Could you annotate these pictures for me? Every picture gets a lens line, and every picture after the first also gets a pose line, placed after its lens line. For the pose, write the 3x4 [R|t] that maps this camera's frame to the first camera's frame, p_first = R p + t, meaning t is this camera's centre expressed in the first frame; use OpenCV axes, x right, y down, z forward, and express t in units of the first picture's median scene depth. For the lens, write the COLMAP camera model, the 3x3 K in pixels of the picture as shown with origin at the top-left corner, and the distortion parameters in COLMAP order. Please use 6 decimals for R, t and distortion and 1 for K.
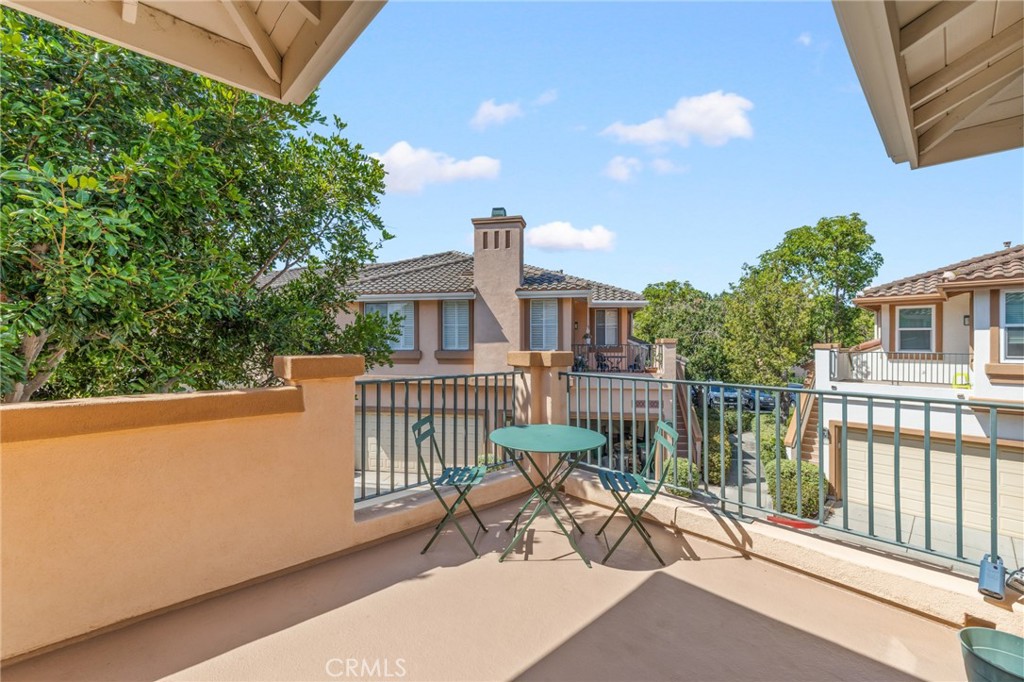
lens RADIAL K [[434.0, 0, 512.4], [0, 434.0, 341.4], [0, 0, 1]] dist [0.000140, -0.000312]
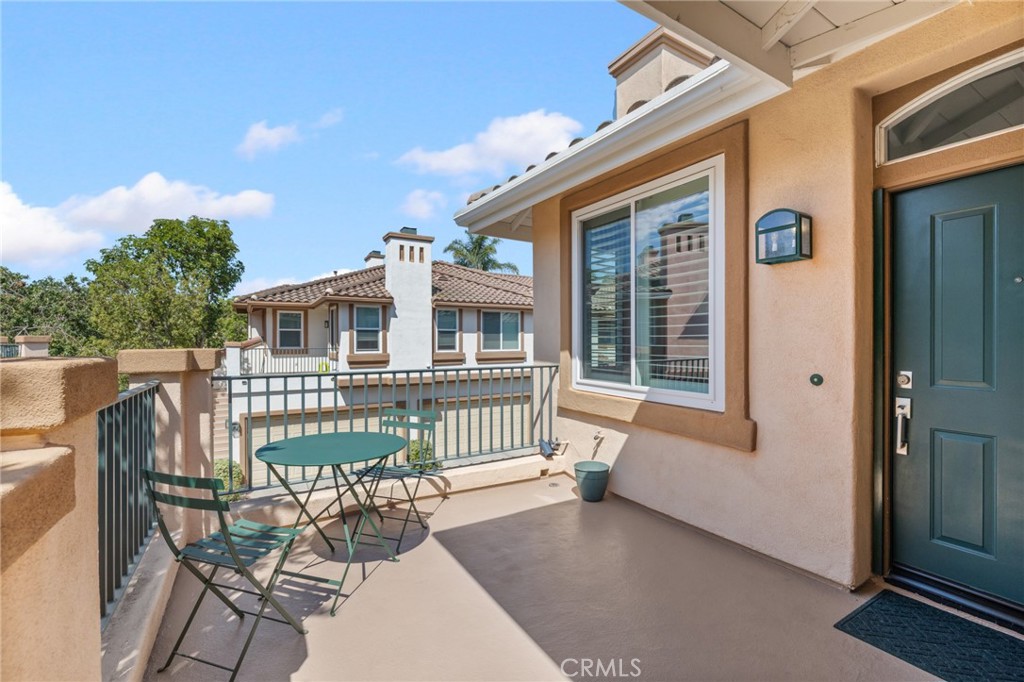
lens RADIAL K [[434.0, 0, 513.0], [0, 434.0, 342.7], [0, 0, 1]] dist [0.000140, -0.000312]
pose [[0.219368, -0.004391, 0.975632, -0.152972], [0.003372, 0.999987, 0.003742, 0.005955], [-0.975636, 0.002469, 0.219380, 0.115272]]
